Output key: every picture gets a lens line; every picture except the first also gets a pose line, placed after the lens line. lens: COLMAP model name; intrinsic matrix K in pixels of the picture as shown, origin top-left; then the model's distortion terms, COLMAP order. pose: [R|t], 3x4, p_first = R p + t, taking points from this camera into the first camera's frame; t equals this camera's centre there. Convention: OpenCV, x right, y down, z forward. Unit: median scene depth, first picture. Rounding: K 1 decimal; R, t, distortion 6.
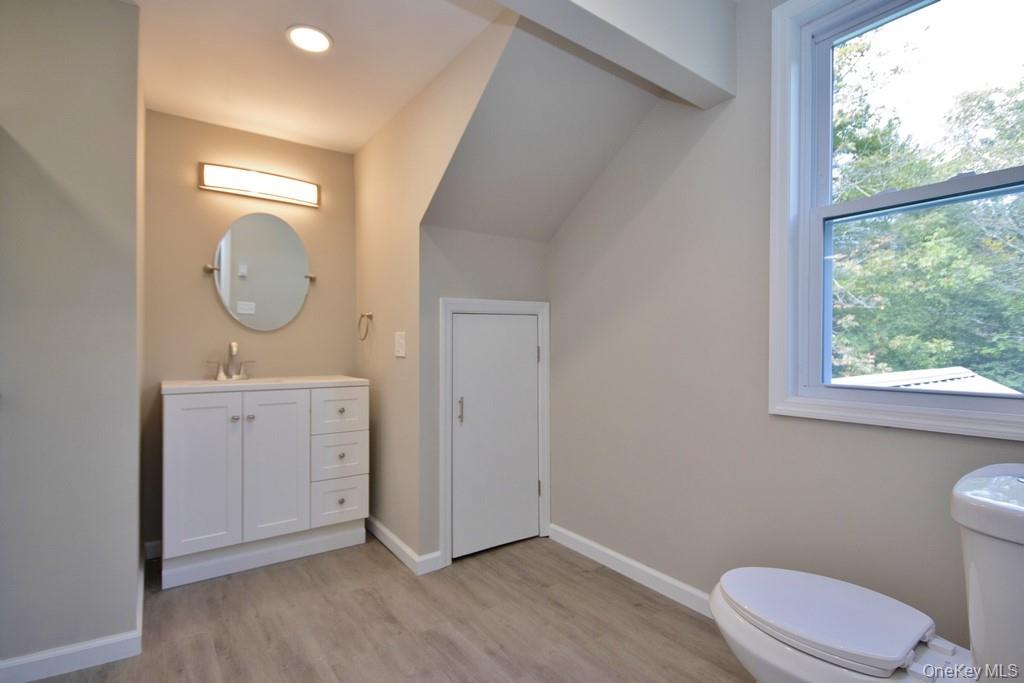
lens RADIAL K [[492.4, 0, 517.4], [0, 492.4, 344.2], [0, 0, 1]] dist [-0.000390, 0.000774]
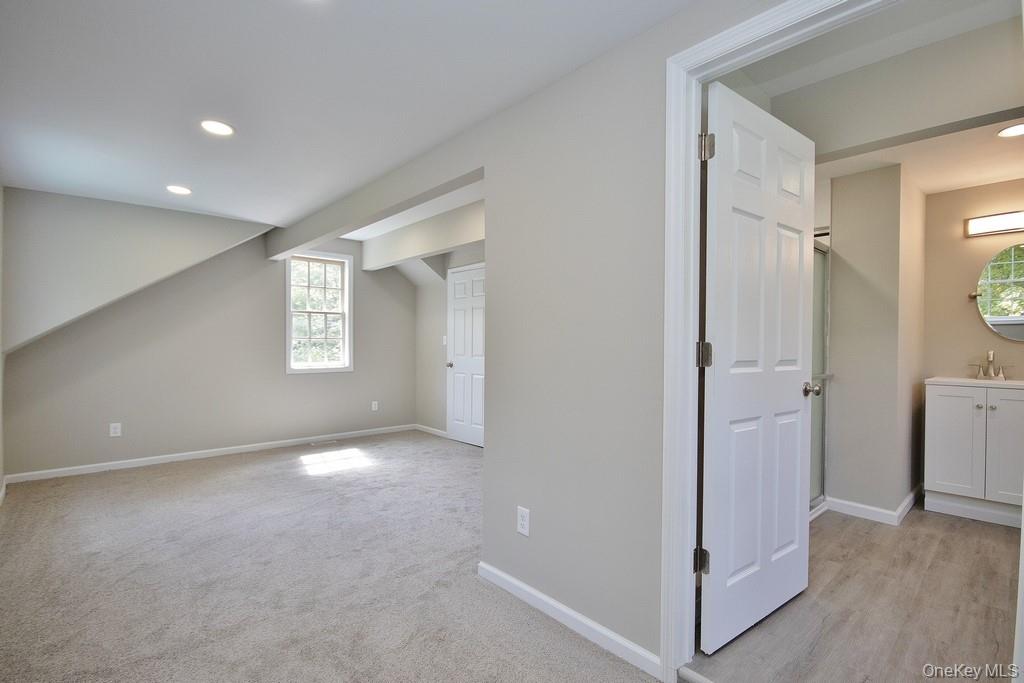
lens RADIAL K [[477.6, 0, 516.2], [0, 477.6, 344.7], [0, 0, 1]] dist [-0.001912, -0.000675]
pose [[0.107666, 0.005430, -0.994172, 0.605033], [-0.013279, 0.999904, 0.004023, -0.009355], [0.994098, 0.012769, 0.107728, -0.427348]]
